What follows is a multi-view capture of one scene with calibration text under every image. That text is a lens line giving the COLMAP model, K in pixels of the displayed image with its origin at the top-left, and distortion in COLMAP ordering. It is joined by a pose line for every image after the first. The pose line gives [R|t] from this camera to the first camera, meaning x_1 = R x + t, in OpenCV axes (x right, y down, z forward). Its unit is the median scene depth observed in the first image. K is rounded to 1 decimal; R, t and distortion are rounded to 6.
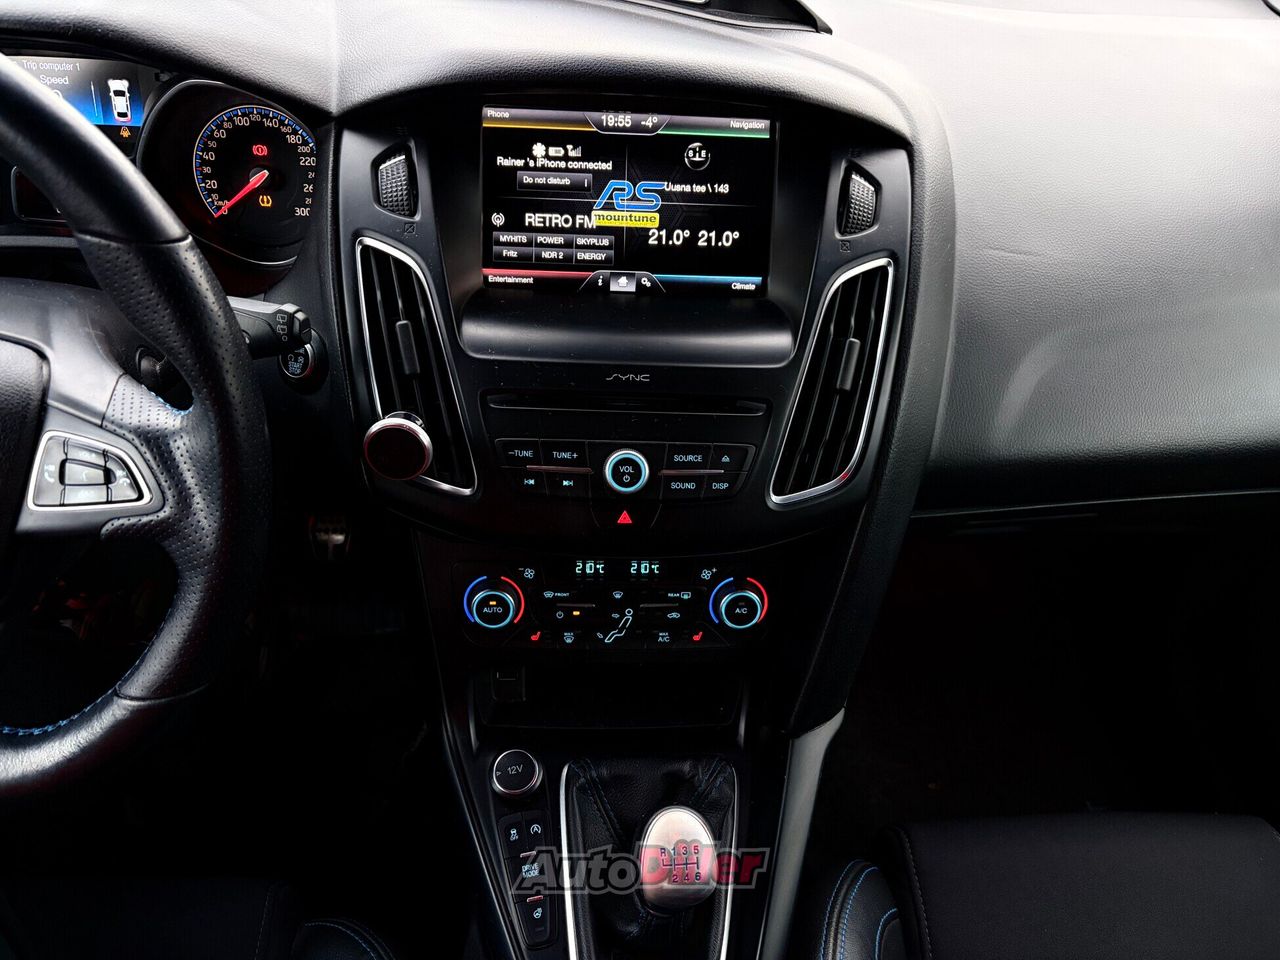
lens RADIAL K [[974.9, 0, 640.0], [0, 974.9, 480.0], [0, 0, 1]] dist [0.074249, -0.094768]
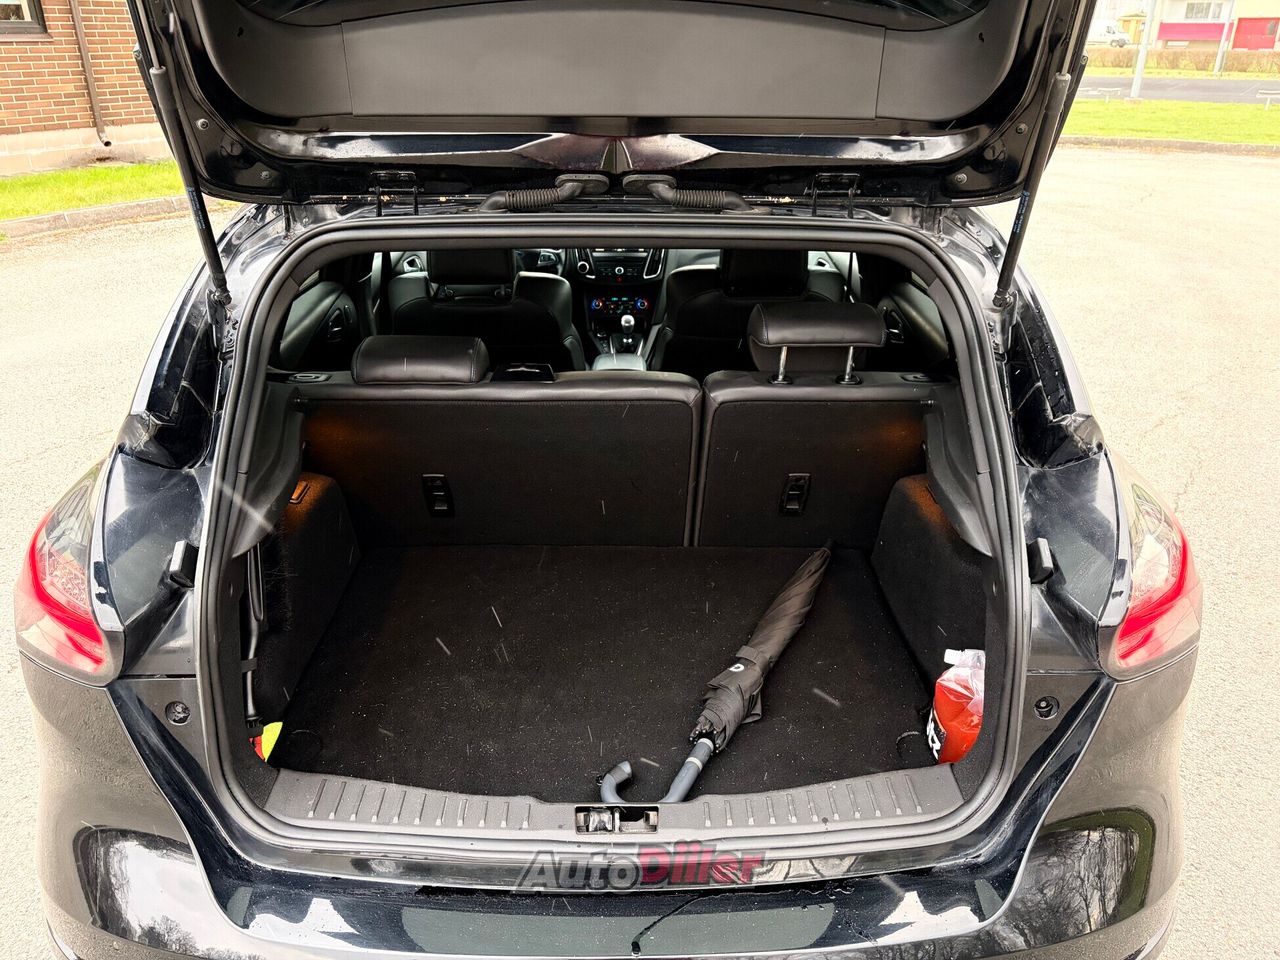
lens RADIAL K [[974.9, 0, 640.0], [0, 974.9, 480.0], [0, 0, 1]] dist [0.074249, -0.094768]
pose [[0.998139, -0.034220, -0.050472, 0.337938], [0.019843, 0.964917, -0.261804, 2.557563], [0.057661, 0.260315, 0.963800, -4.078785]]
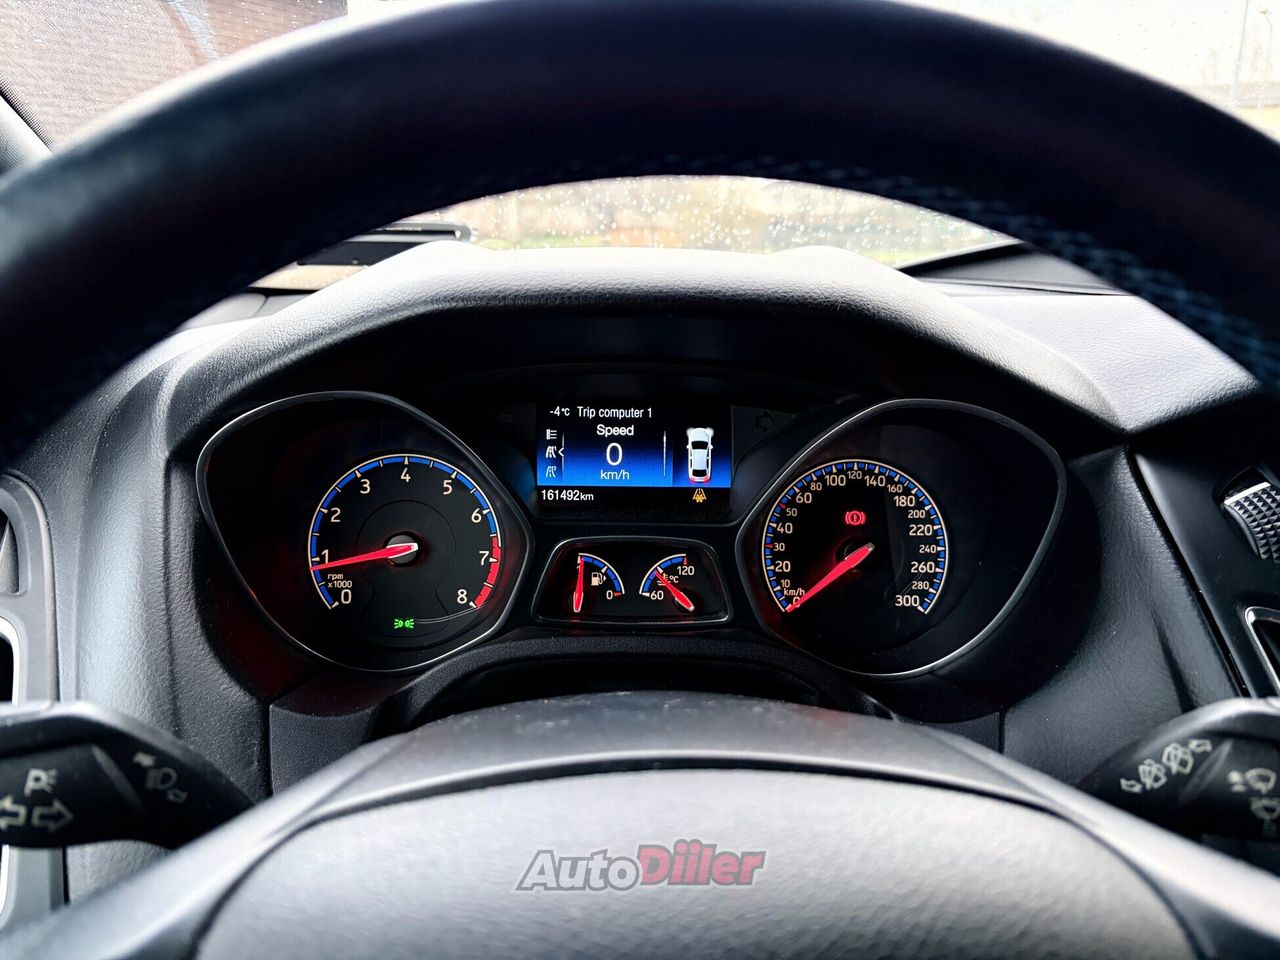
lens RADIAL K [[974.9, 0, 640.0], [0, 974.9, 480.0], [0, 0, 1]] dist [0.074249, -0.094768]
pose [[0.998184, -0.041934, -0.043240, -0.570776], [0.018862, 0.899372, -0.436777, -0.058269], [0.057205, 0.435168, 0.898530, 0.383964]]
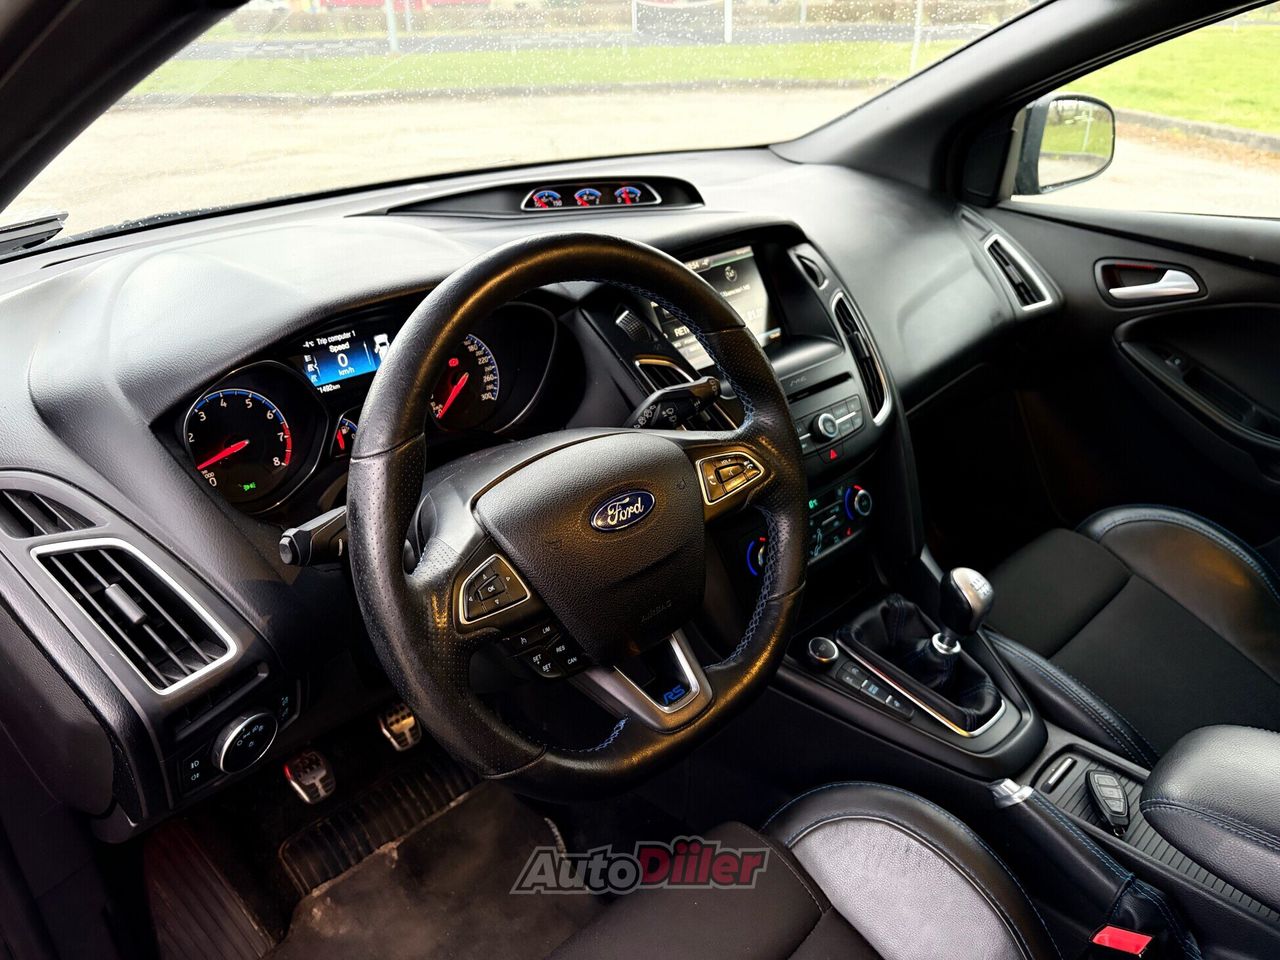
lens RADIAL K [[974.9, 0, 640.0], [0, 974.9, 480.0], [0, 0, 1]] dist [0.074249, -0.094768]
pose [[0.748054, -0.354275, 0.561163, -1.144895], [0.470408, 0.879522, -0.071813, 0.038506], [-0.468114, 0.317696, 0.824584, -0.231076]]
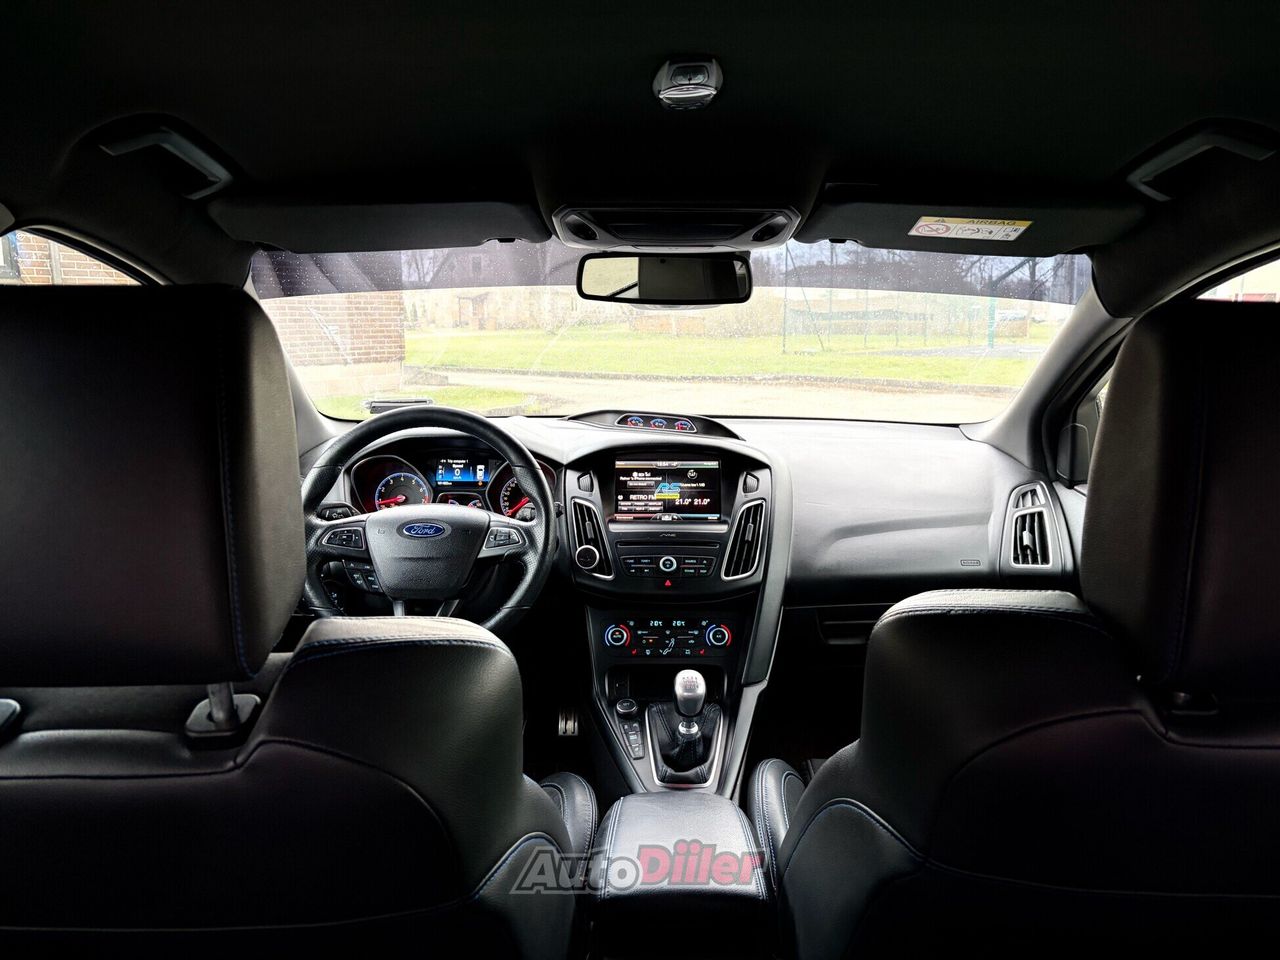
lens RADIAL K [[974.9, 0, 640.0], [0, 974.9, 480.0], [0, 0, 1]] dist [0.074249, -0.094768]
pose [[0.997150, -0.046049, -0.059757, 0.073617], [0.009865, 0.864885, -0.501873, 1.041194], [0.074794, 0.499853, 0.862874, -1.343860]]
